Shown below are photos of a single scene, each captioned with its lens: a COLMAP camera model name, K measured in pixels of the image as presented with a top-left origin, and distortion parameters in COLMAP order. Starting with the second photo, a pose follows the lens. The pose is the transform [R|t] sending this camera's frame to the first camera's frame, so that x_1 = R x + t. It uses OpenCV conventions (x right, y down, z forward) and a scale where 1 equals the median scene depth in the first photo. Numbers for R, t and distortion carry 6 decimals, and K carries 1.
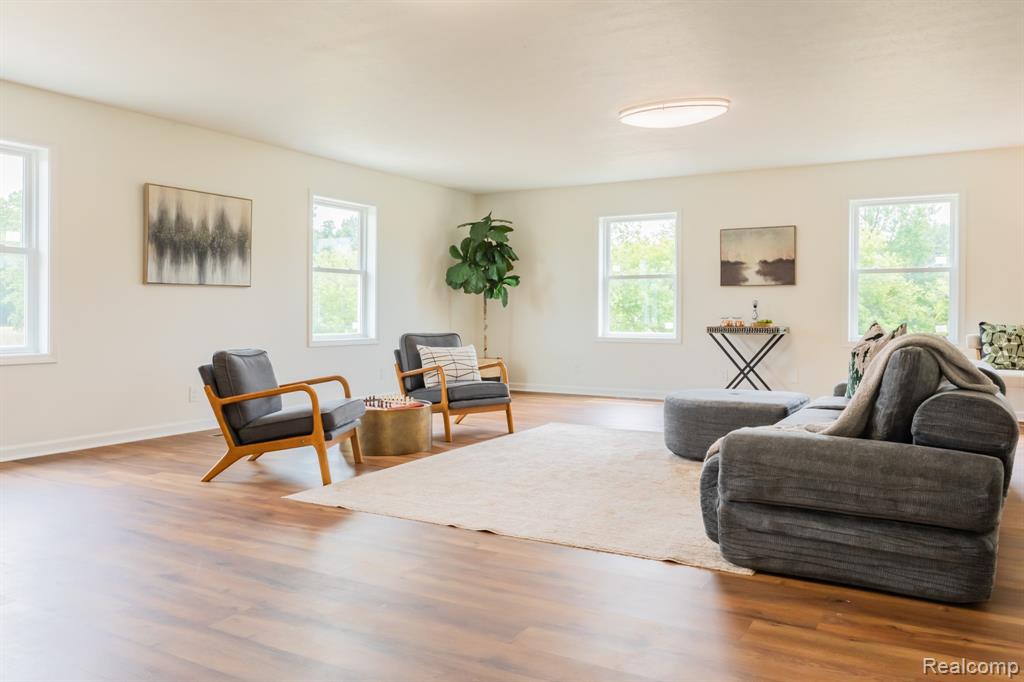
lens RADIAL K [[799.7, 0, 512.0], [0, 799.7, 341.0], [0, 0, 1]] dist [-0.000654, 0.000496]
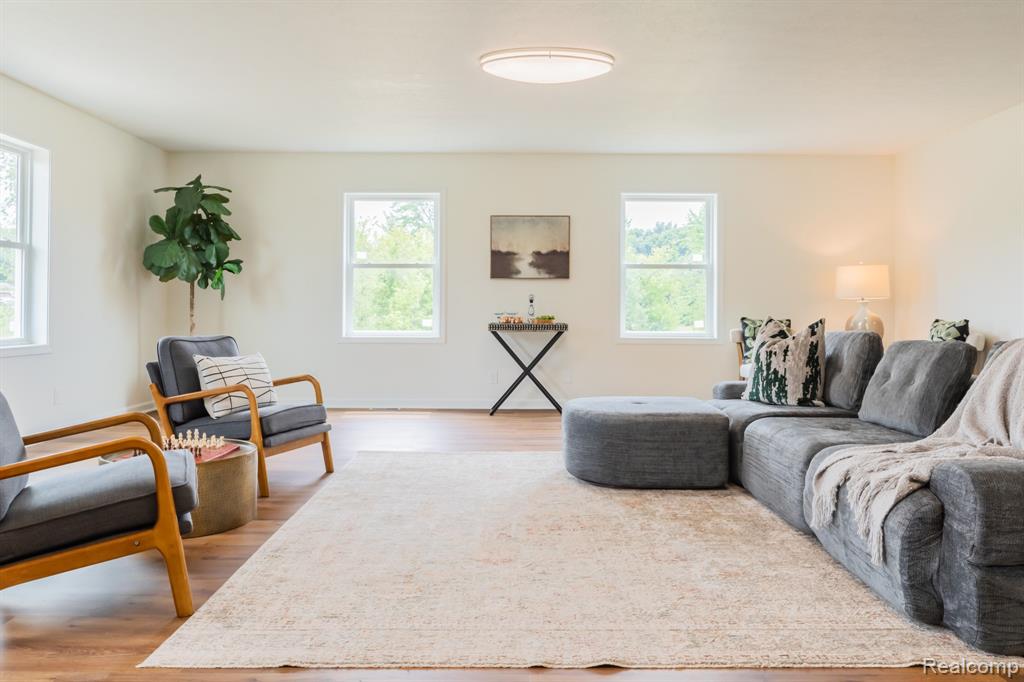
lens RADIAL K [[795.8, 0, 512.0], [0, 795.8, 311.1], [0, 0, 1]] dist [0.005828, 0.004336]
pose [[0.860915, 0.000169, 0.508748, -0.183447], [0.016468, 0.999467, -0.028201, -0.006681], [-0.508481, 0.032656, 0.860453, 0.233212]]
